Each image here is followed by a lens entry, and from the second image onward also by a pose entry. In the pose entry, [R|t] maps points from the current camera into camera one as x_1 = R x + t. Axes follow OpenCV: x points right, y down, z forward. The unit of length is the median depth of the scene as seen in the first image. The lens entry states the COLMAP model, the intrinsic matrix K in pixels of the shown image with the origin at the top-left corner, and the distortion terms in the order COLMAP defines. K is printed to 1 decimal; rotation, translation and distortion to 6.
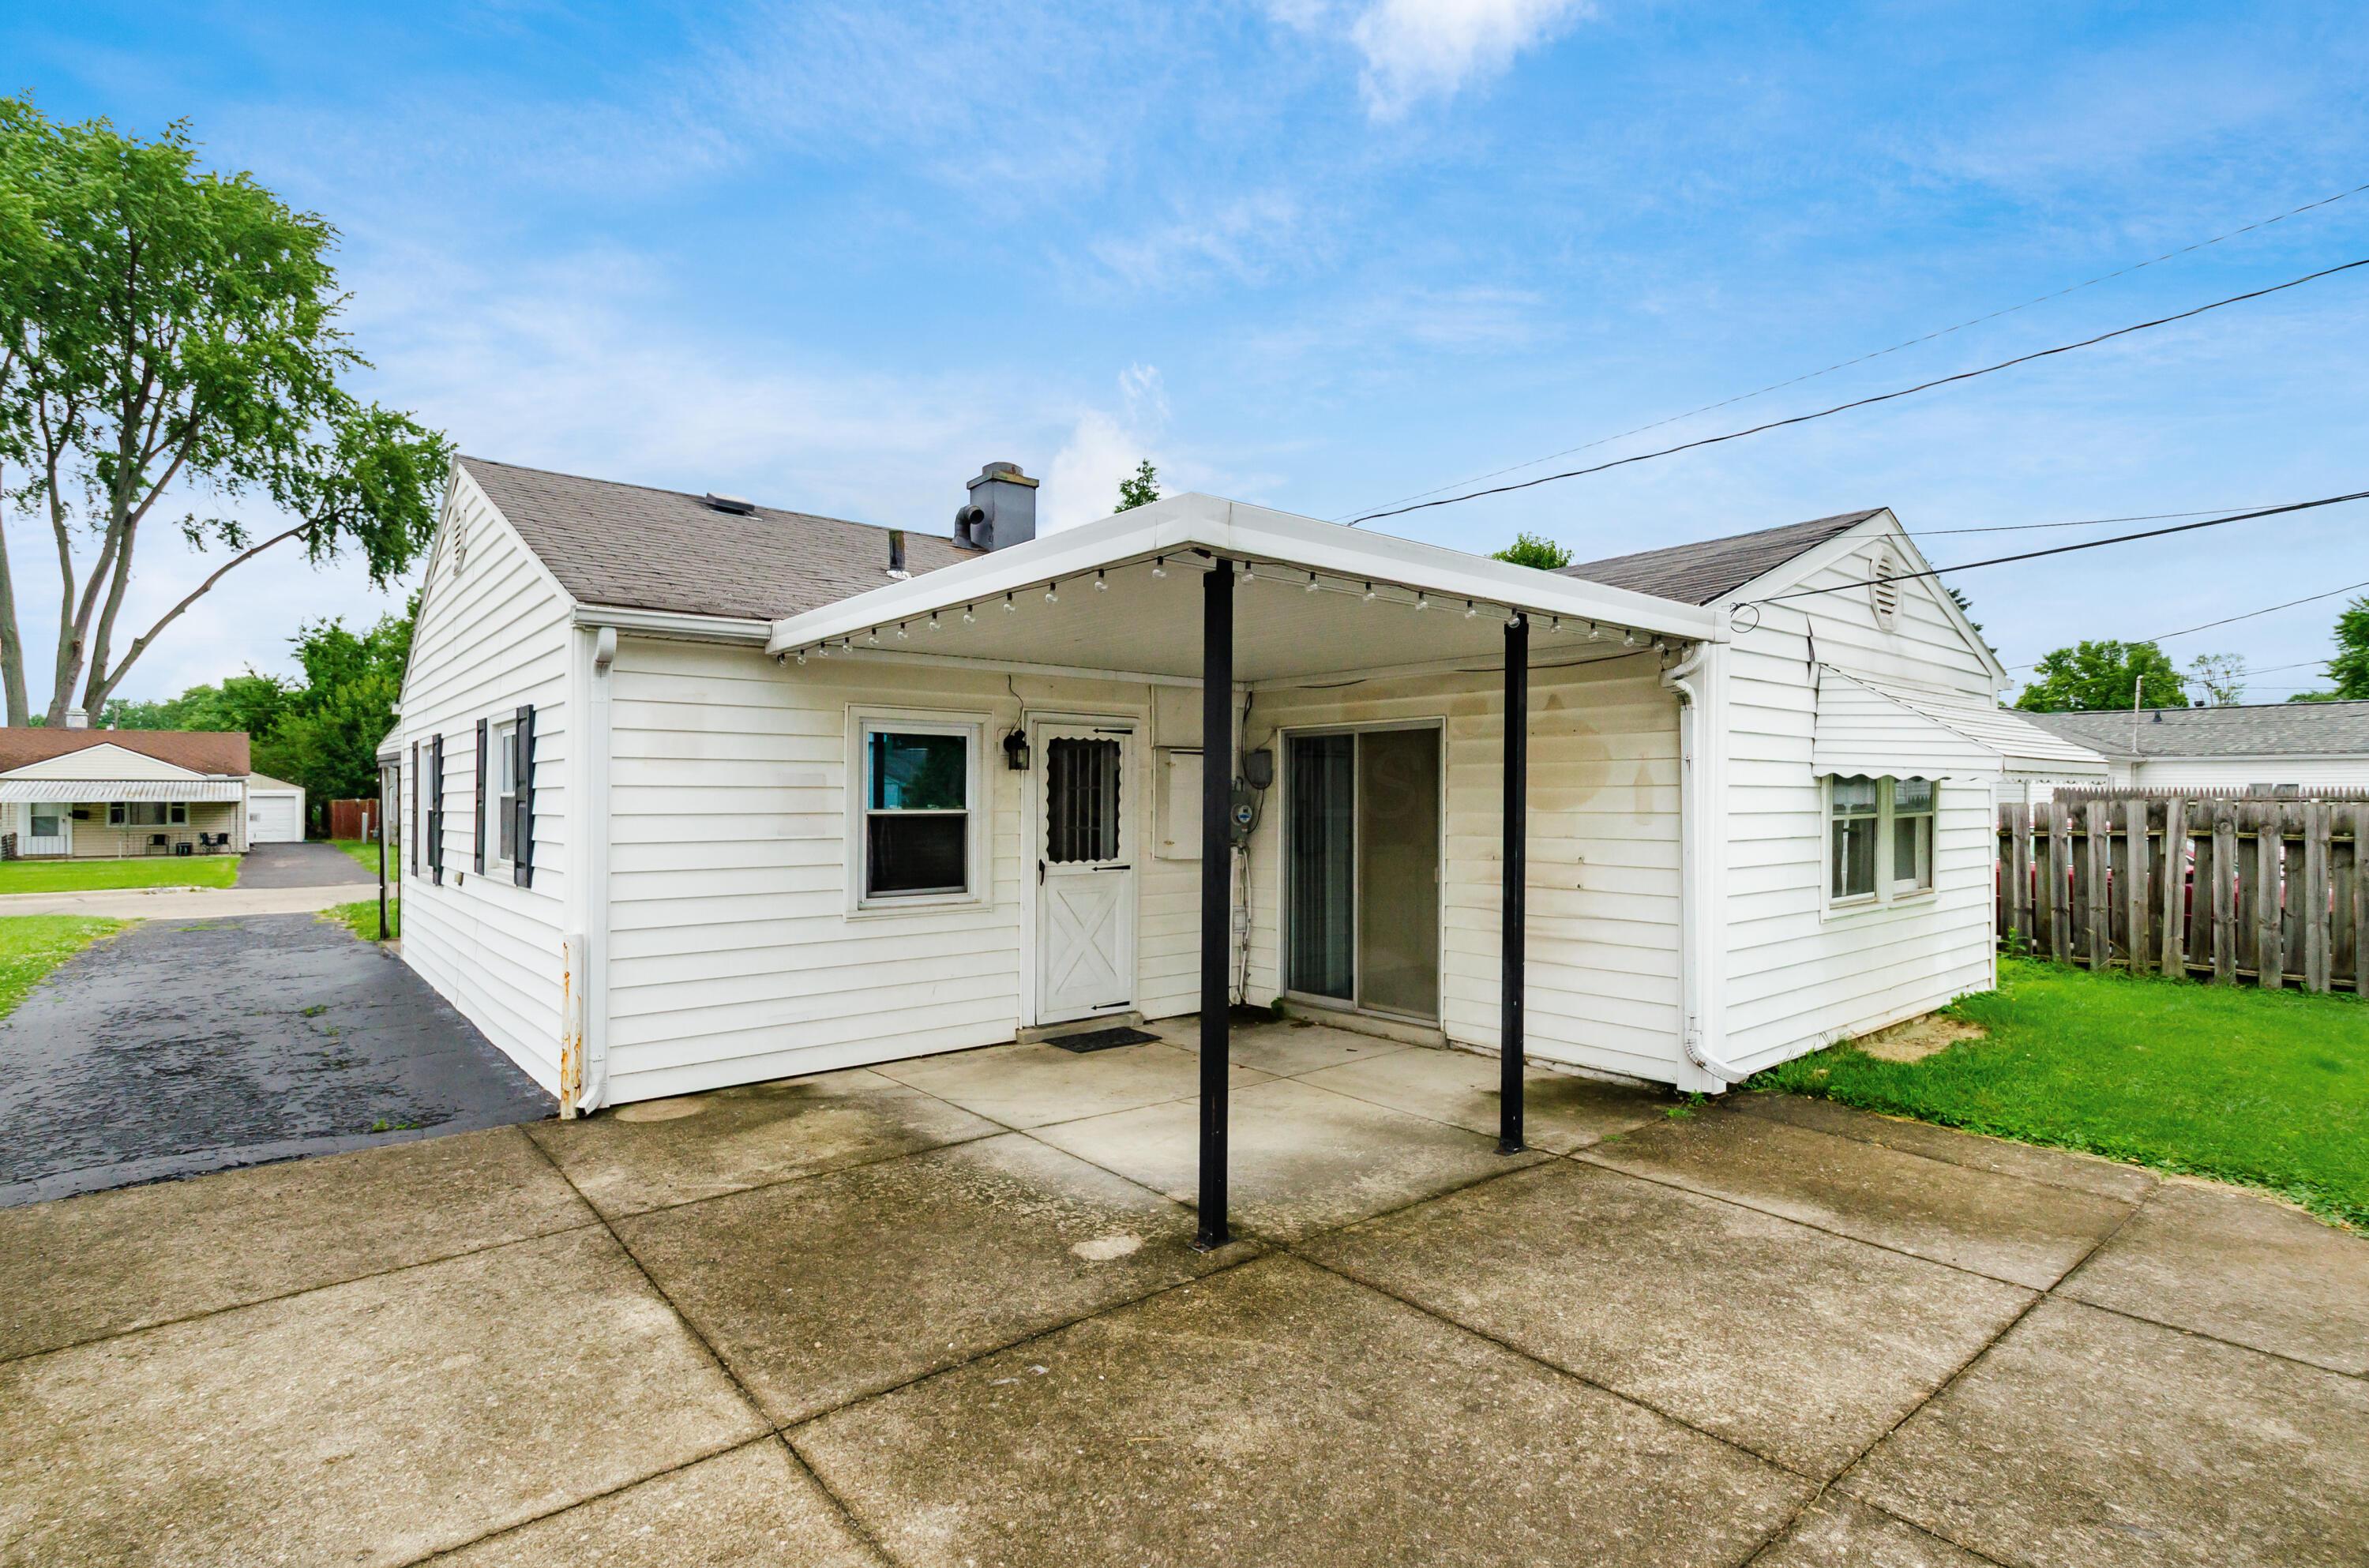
lens RADIAL K [[1126.1, 0, 1183.0], [0, 1126.1, 798.3], [0, 0, 1]] dist [0.001376, -0.001280]
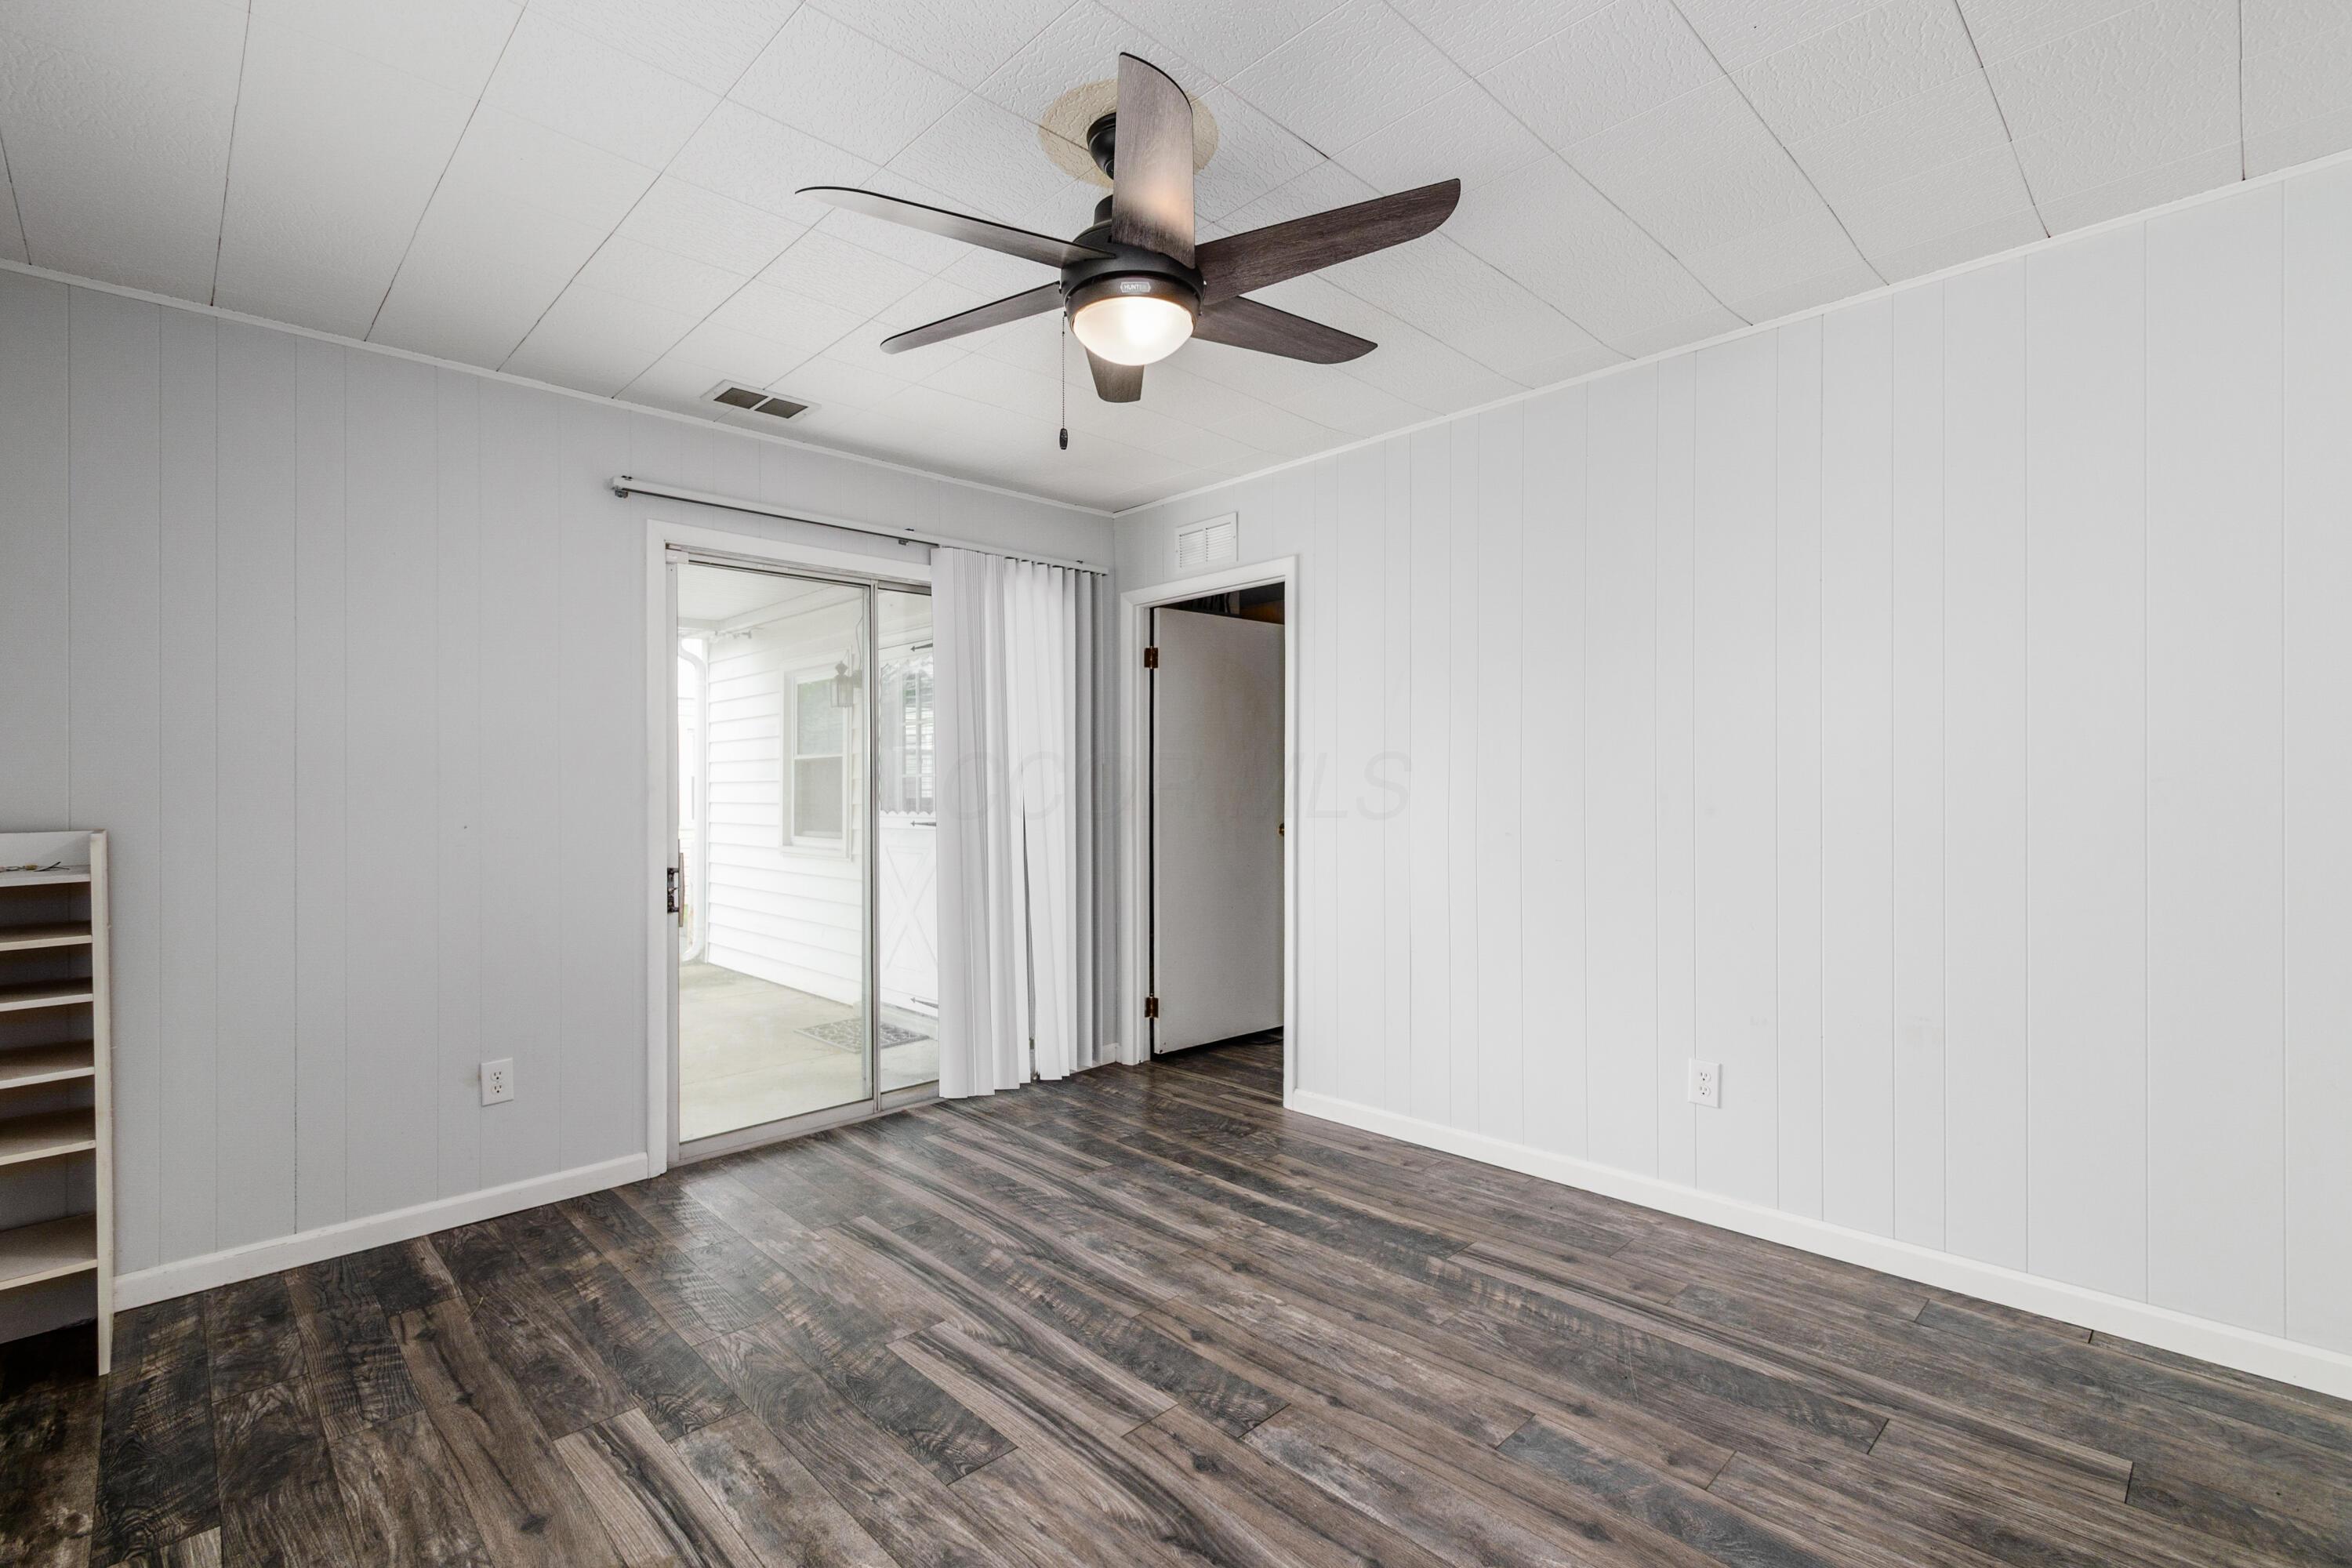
lens RADIAL K [[1049.7, 0, 1176.0], [0, 1049.7, 784.0], [0, 0, 1]] dist [-0.003039, -0.000349]
pose [[0.066944, 0.004188, -0.997748, 0.973208], [0.018221, 0.999819, 0.005419, 0.050018], [0.997590, -0.018543, 0.066856, 1.661315]]
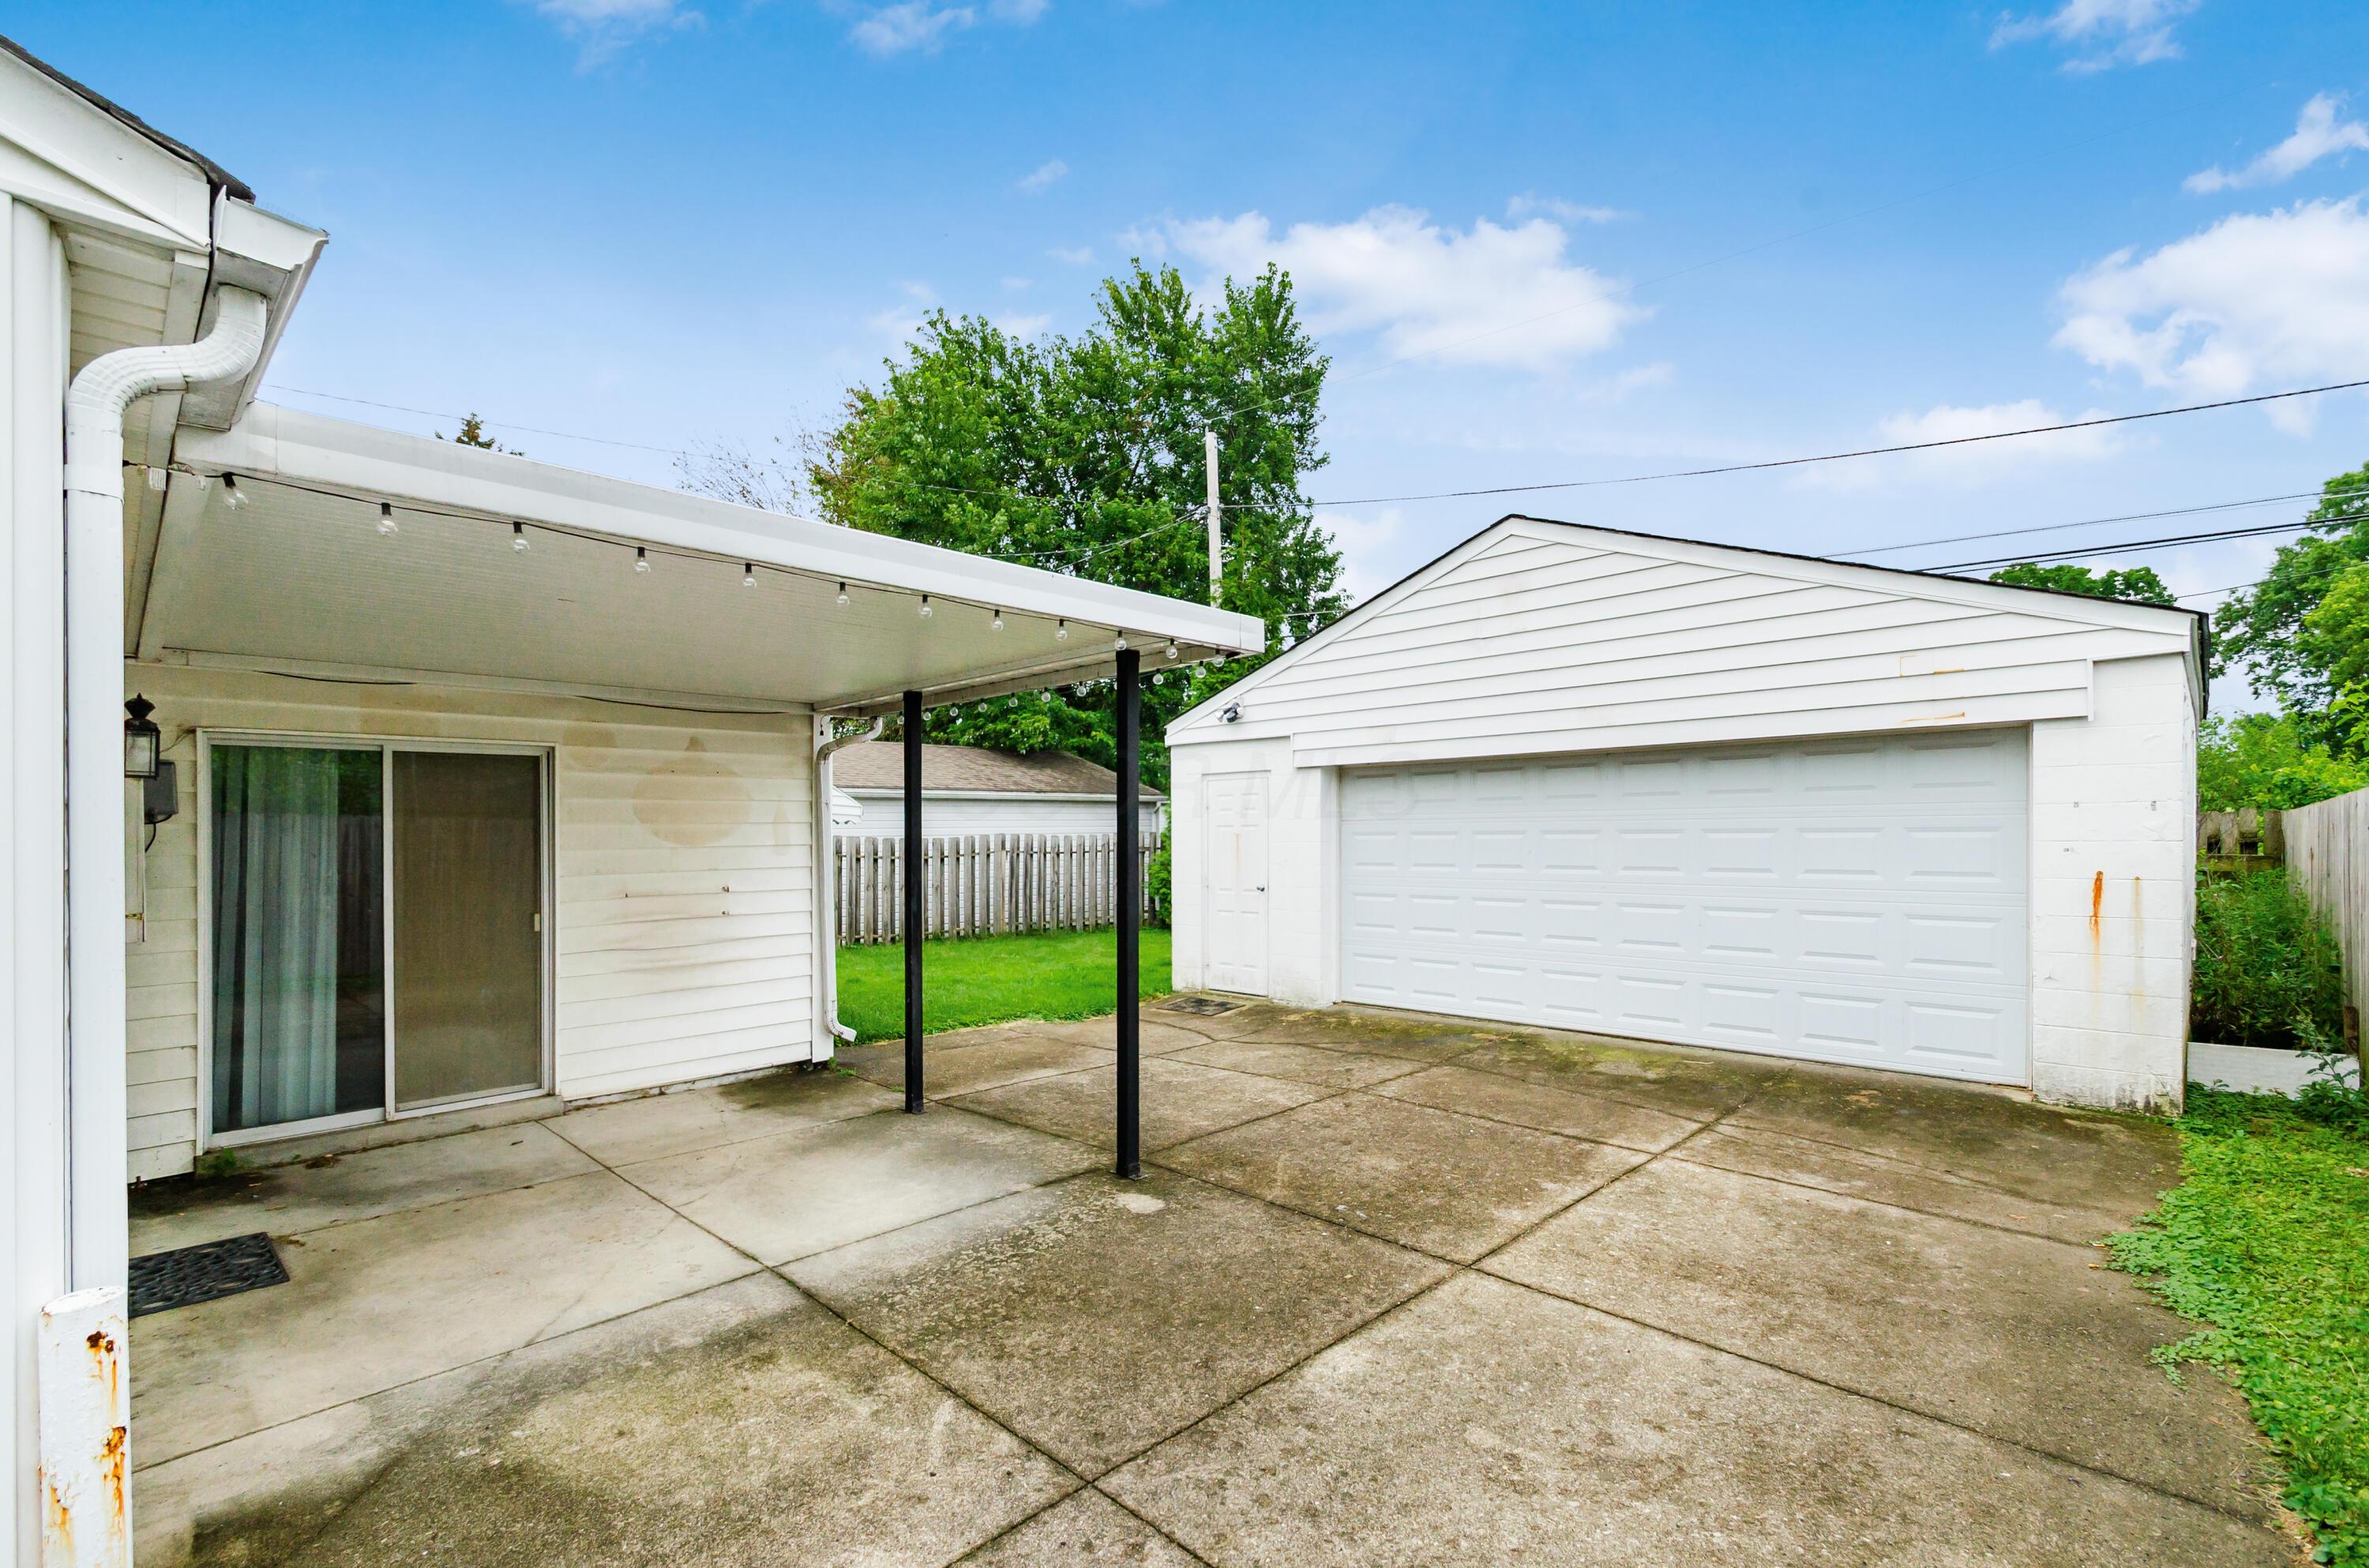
lens RADIAL K [[1044.6, 0, 1182.3], [0, 1044.6, 810.6], [0, 0, 1]] dist [0.002840, -0.000426]
pose [[-0.095054, 0.022998, 0.995206, -0.894317], [0.013151, 0.999675, -0.021845, 0.007318], [-0.995385, 0.011011, -0.095326, 0.801266]]
